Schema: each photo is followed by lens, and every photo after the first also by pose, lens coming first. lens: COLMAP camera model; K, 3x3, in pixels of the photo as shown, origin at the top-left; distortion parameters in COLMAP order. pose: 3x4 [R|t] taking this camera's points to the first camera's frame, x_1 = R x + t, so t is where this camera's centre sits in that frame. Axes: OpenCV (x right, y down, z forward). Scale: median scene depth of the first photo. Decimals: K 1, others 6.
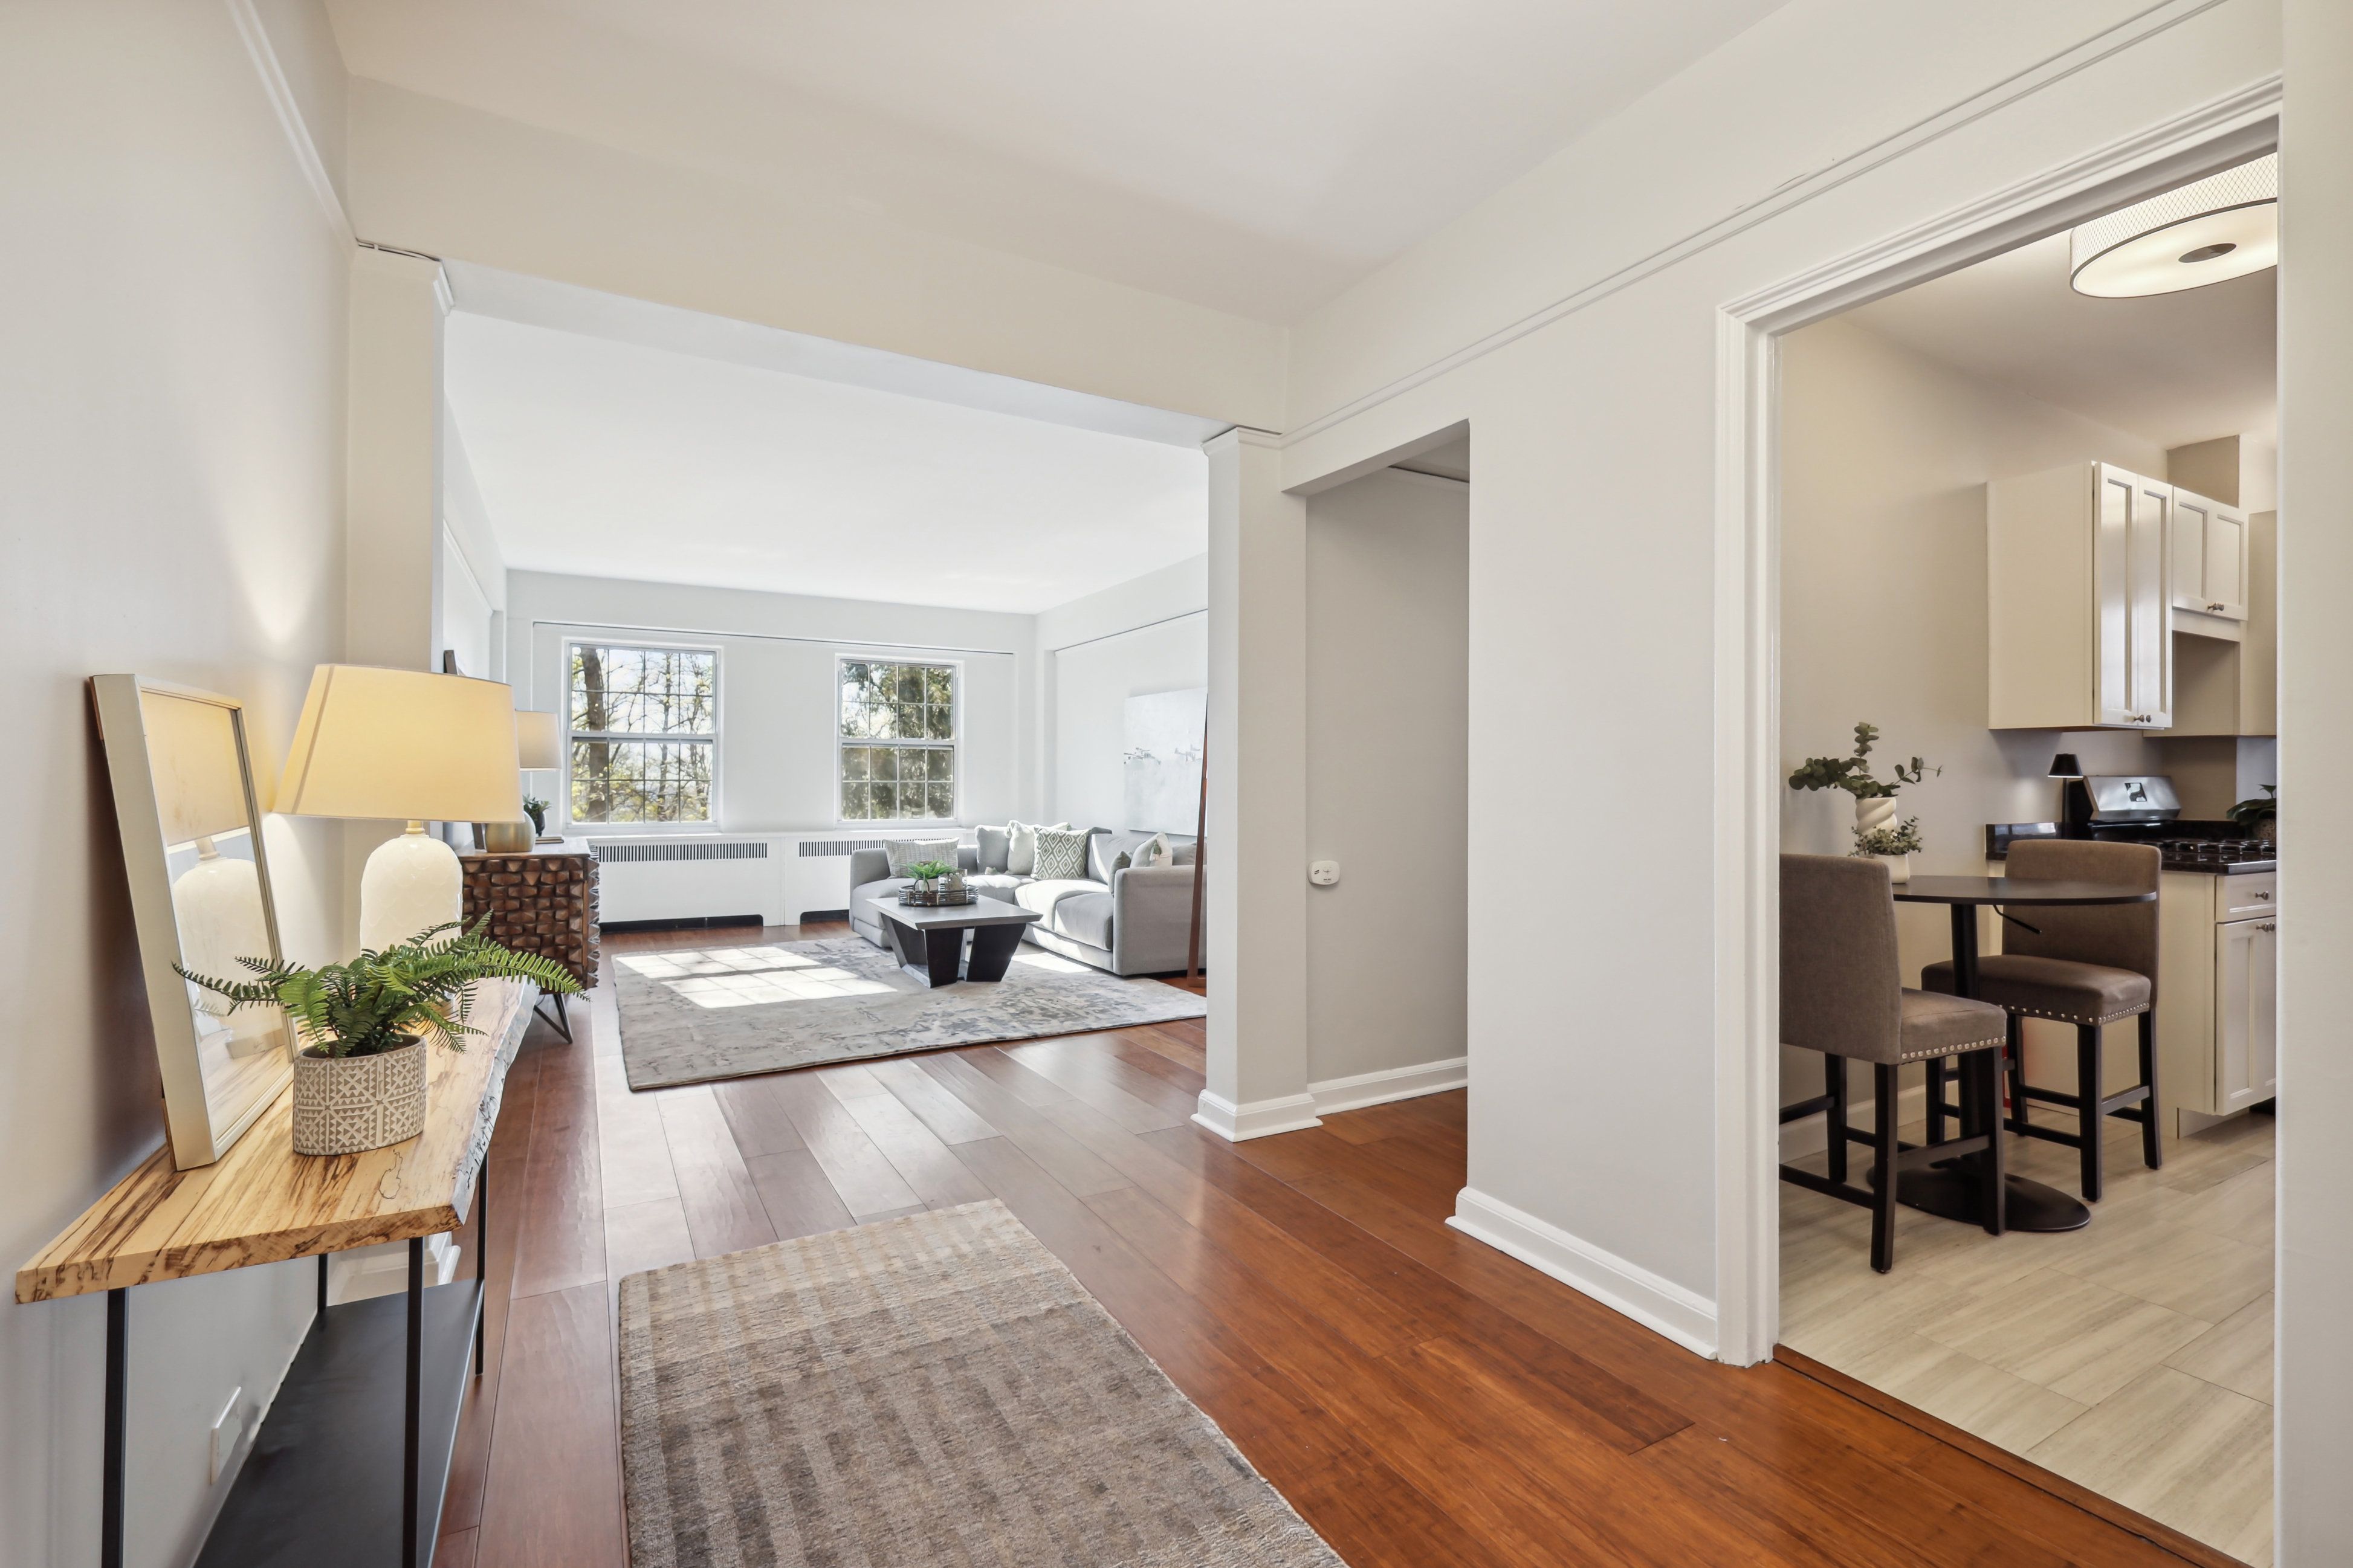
lens RADIAL K [[1047.1, 0, 1180.1], [0, 1047.1, 774.1], [0, 0, 1]] dist [-0.002017, 0.000073]
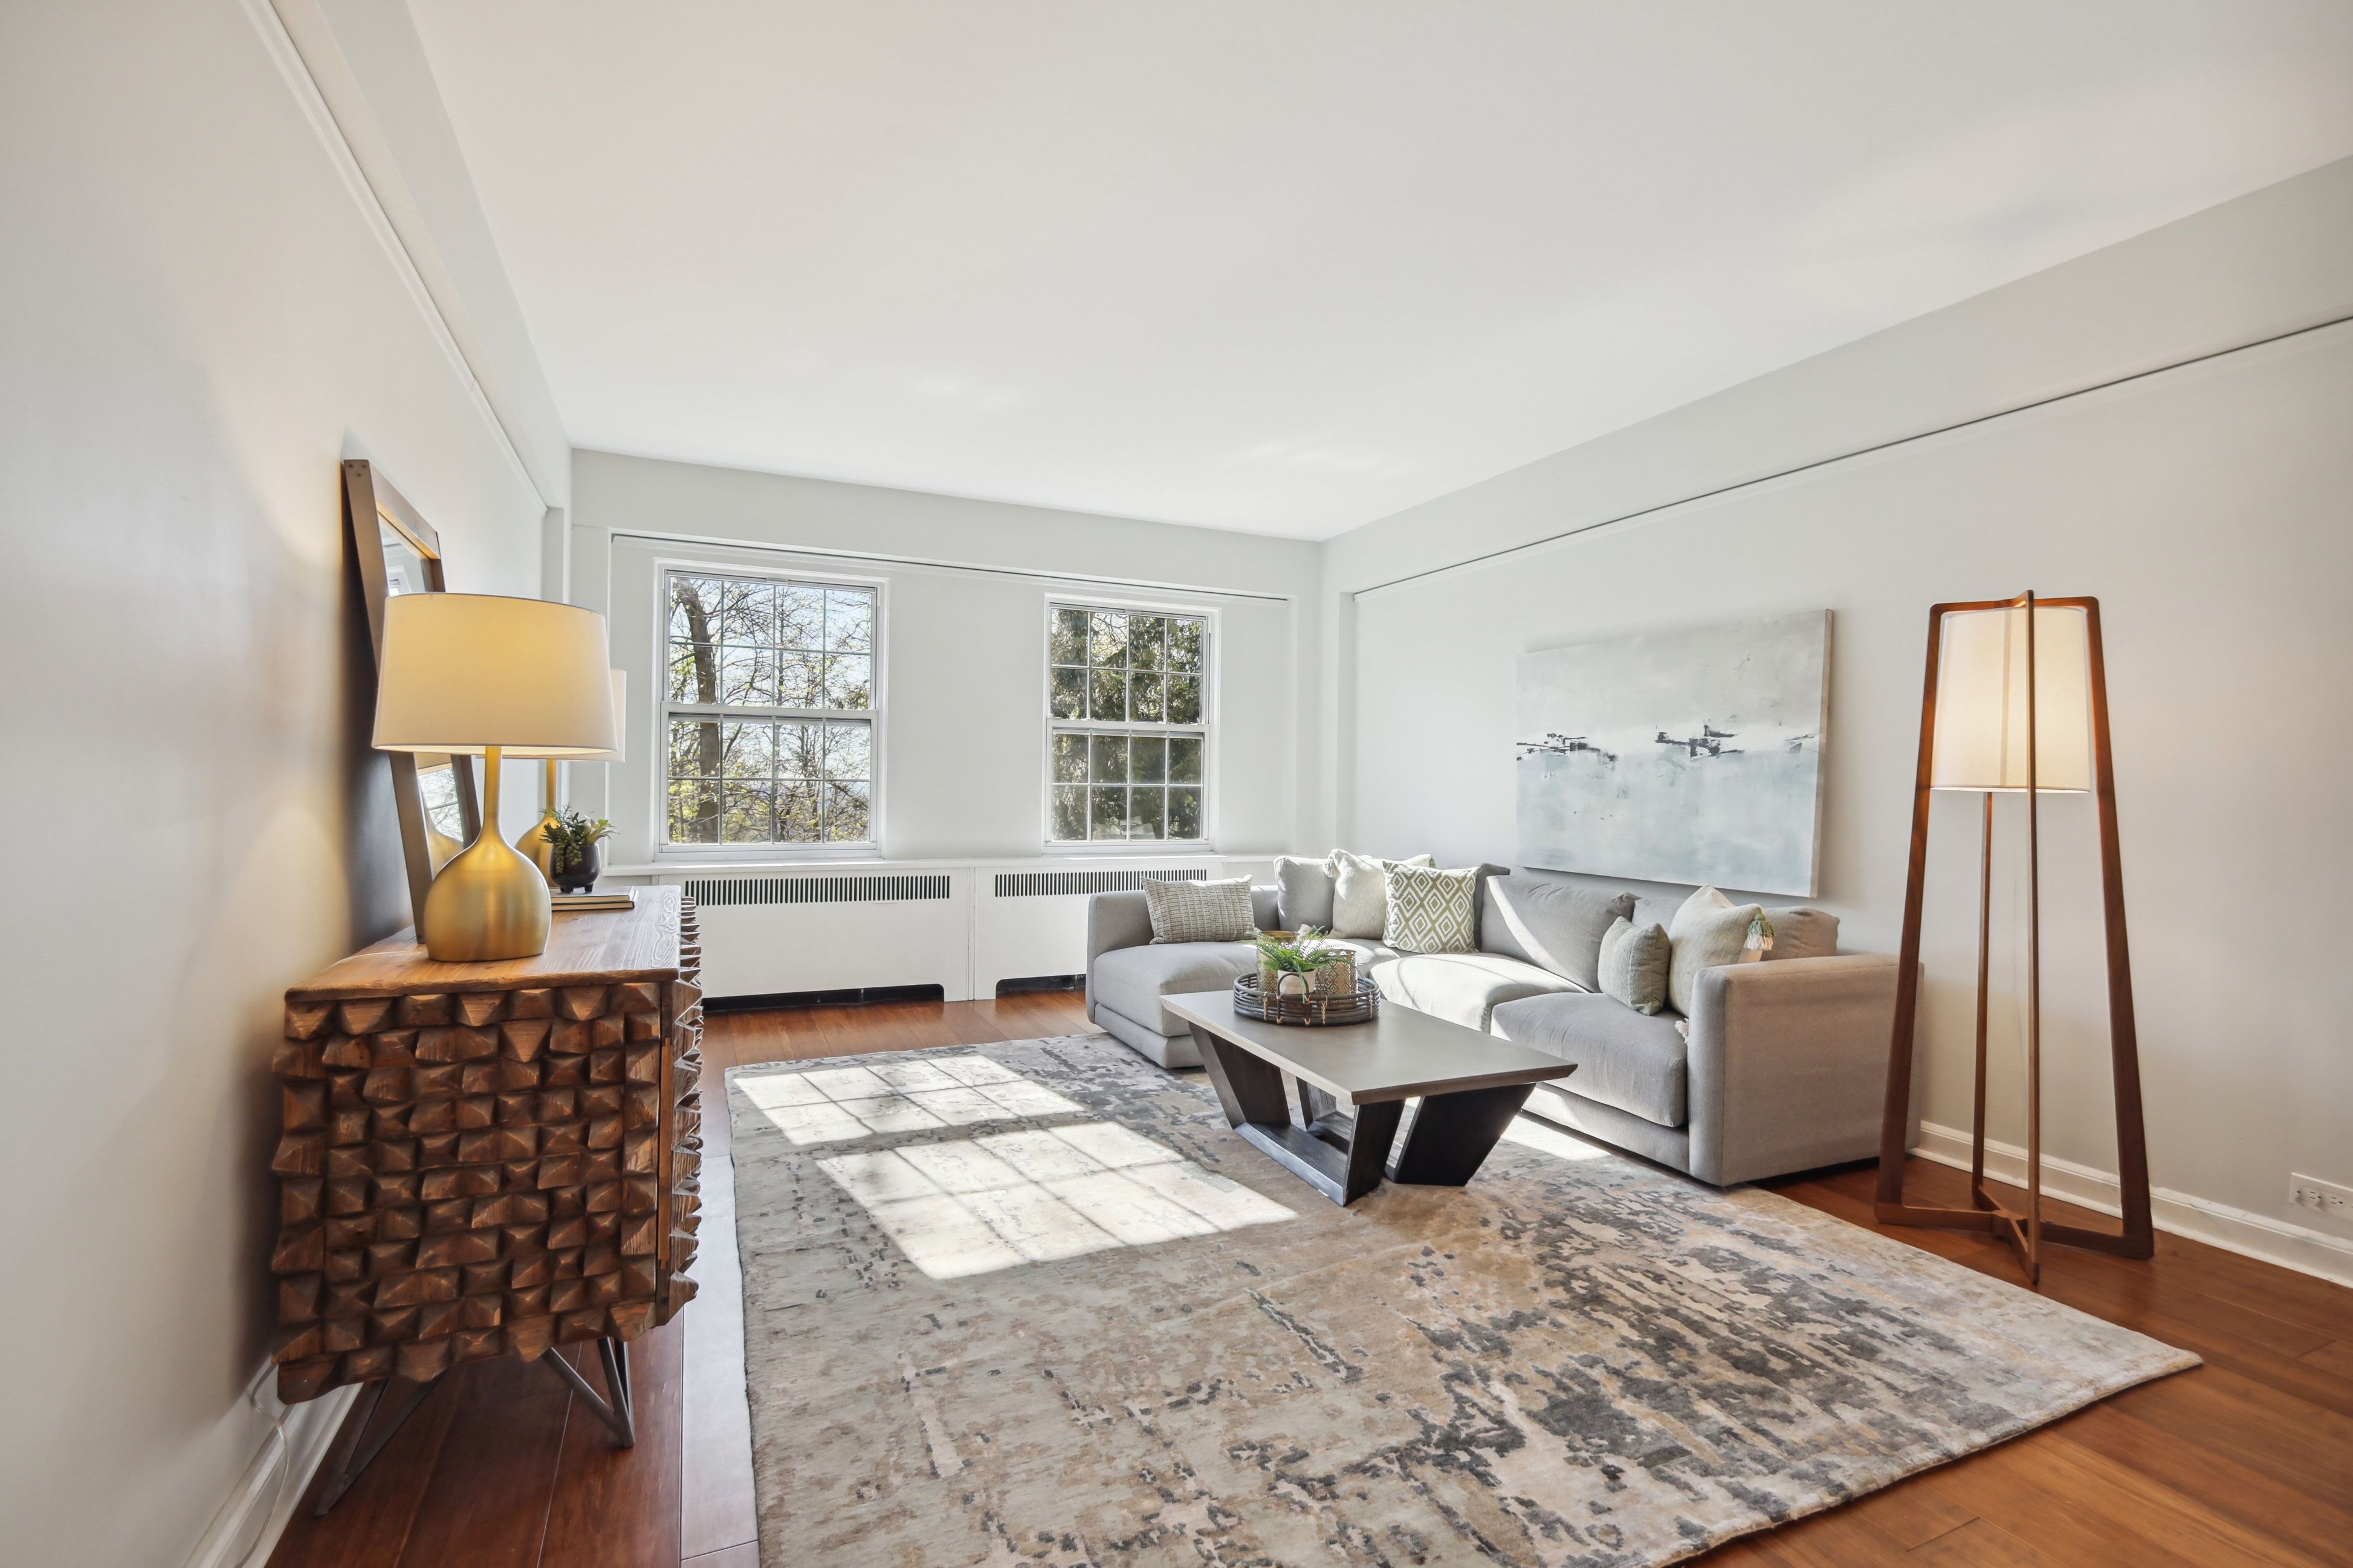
lens RADIAL K [[1064.6, 0, 1176.5], [0, 1064.6, 784.0], [0, 0, 1]] dist [0.000593, 0.000191]
pose [[0.995408, 0.009247, -0.095277, -0.205363], [-0.008648, 0.999940, 0.006693, 0.001988], [0.095333, -0.005839, 0.995428, 0.374364]]
